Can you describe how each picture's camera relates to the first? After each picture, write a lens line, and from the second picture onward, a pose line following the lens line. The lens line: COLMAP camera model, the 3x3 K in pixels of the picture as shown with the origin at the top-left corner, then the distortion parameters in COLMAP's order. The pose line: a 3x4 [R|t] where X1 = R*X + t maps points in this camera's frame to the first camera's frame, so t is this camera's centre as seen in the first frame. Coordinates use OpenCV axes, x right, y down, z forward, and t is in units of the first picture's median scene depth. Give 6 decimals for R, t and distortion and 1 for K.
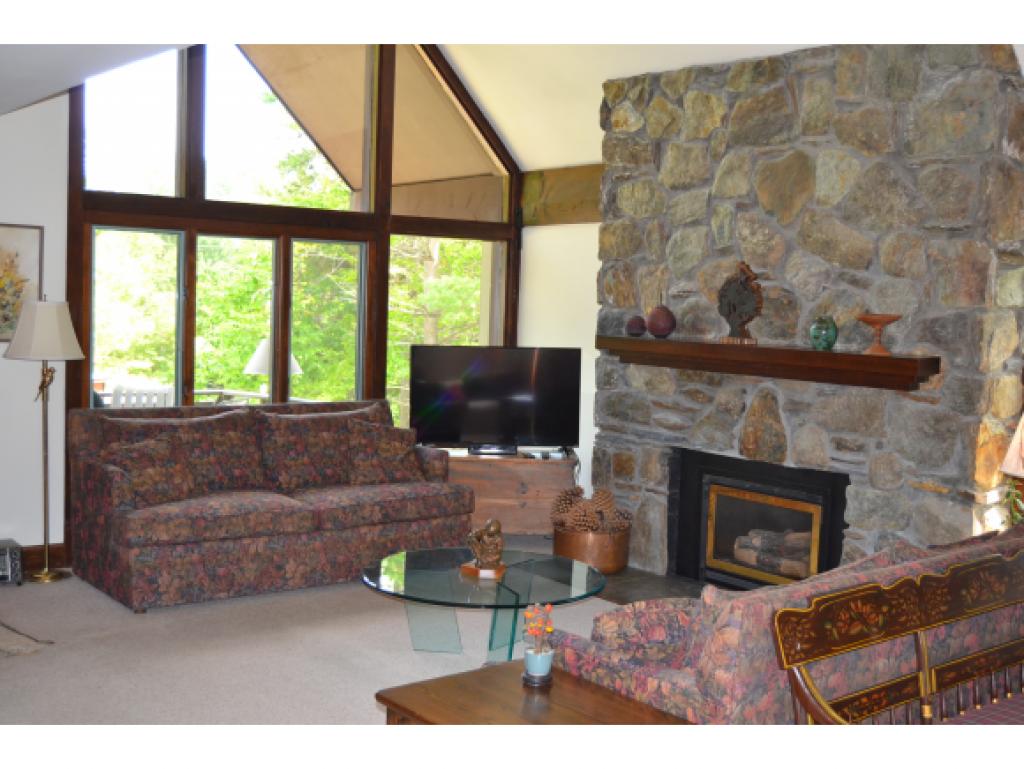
lens RADIAL K [[1178.3, 0, 508.8], [0, 1178.3, 388.5], [0, 0, 1]] dist [-0.055480, 0.000000]
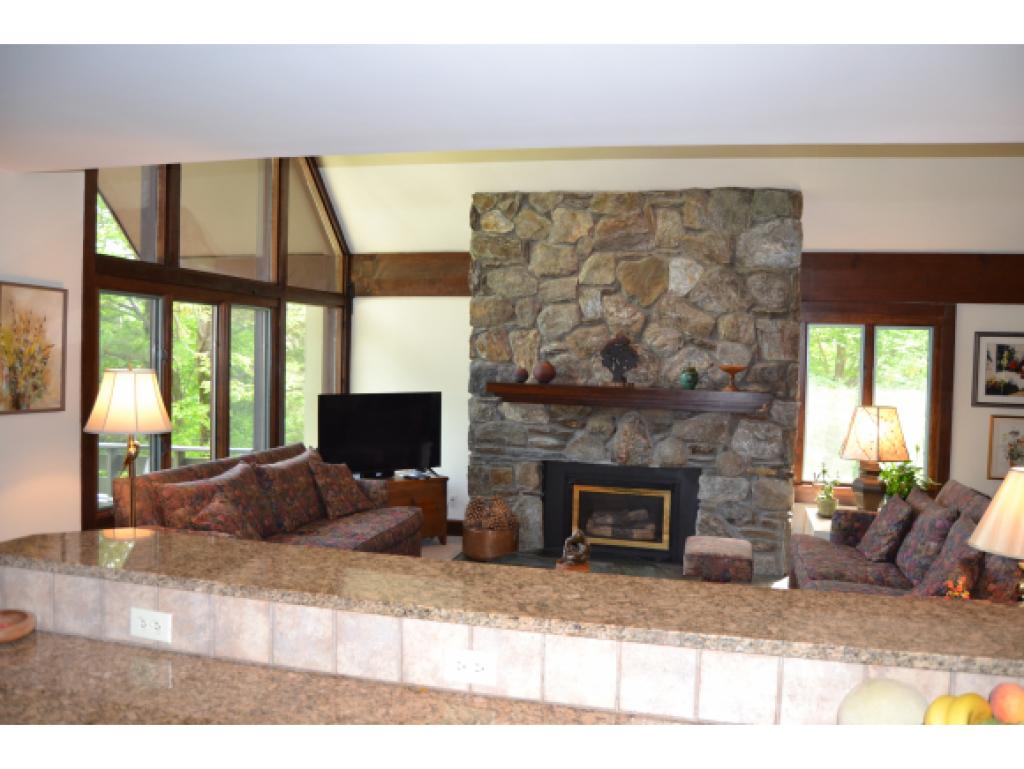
lens RADIAL K [[819.3, 0, 513.4], [0, 819.3, 384.3], [0, 0, 1]] dist [-0.100131, 0.047704]
pose [[0.800564, -0.034751, 0.598239, -0.508632], [0.047156, 0.998875, -0.005081, -0.041205], [-0.597389, 0.032278, 0.801302, 0.262979]]
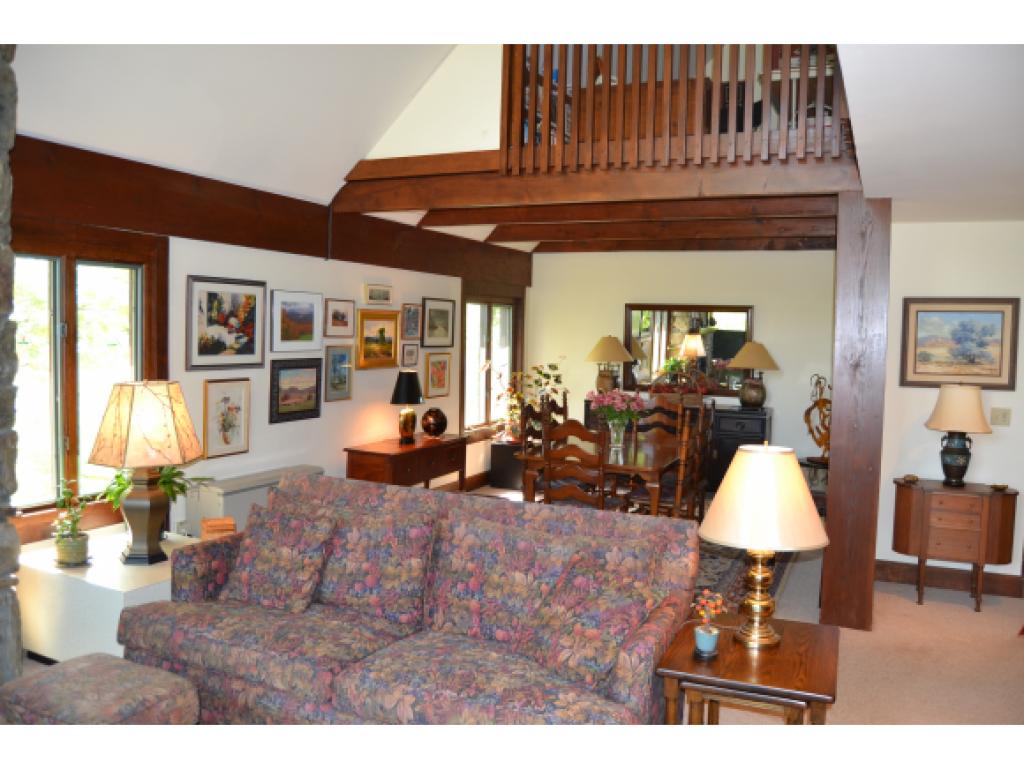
lens RADIAL K [[819.3, 0, 515.0], [0, 819.3, 384.4], [0, 0, 1]] dist [-0.100131, 0.047704]
pose [[-0.449854, -0.104289, 0.886992, -0.301515], [0.025121, 0.991288, 0.129292, -0.071538], [-0.892749, 0.080444, -0.443315, 0.769980]]
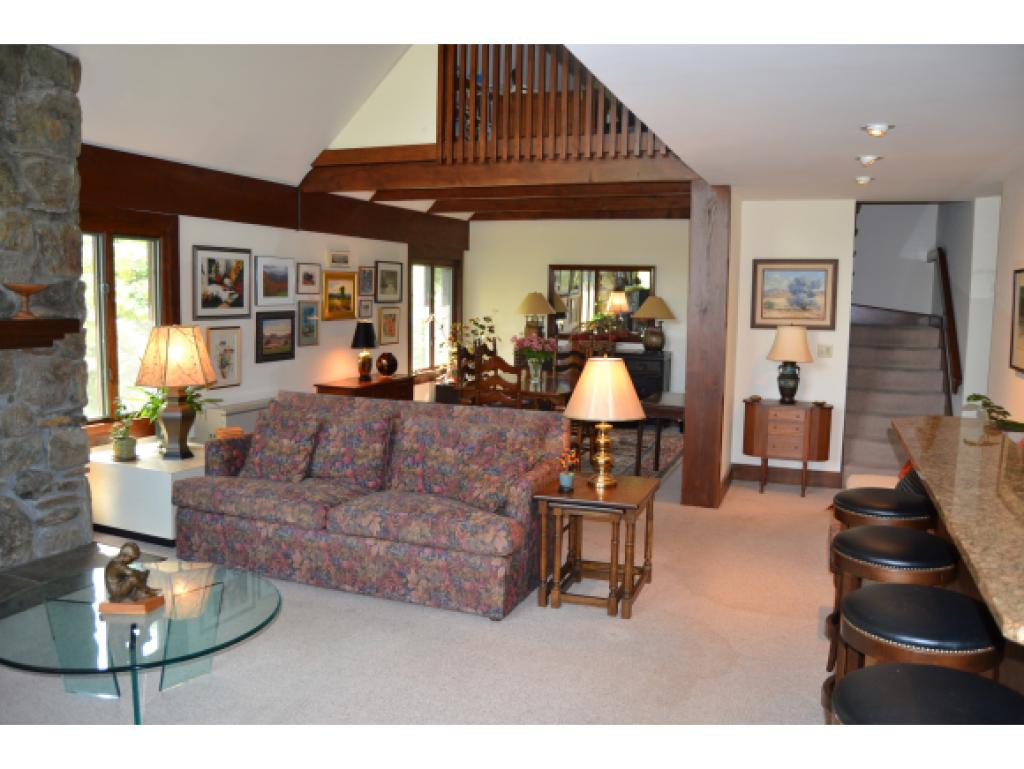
lens RADIAL K [[819.3, 0, 515.9], [0, 819.3, 385.1], [0, 0, 1]] dist [-0.100131, 0.047704]
pose [[-0.505859, -0.140432, 0.851108, -0.526366], [0.027573, 0.983523, 0.178668, -0.080009], [-0.862175, 0.113849, -0.493652, 0.863304]]
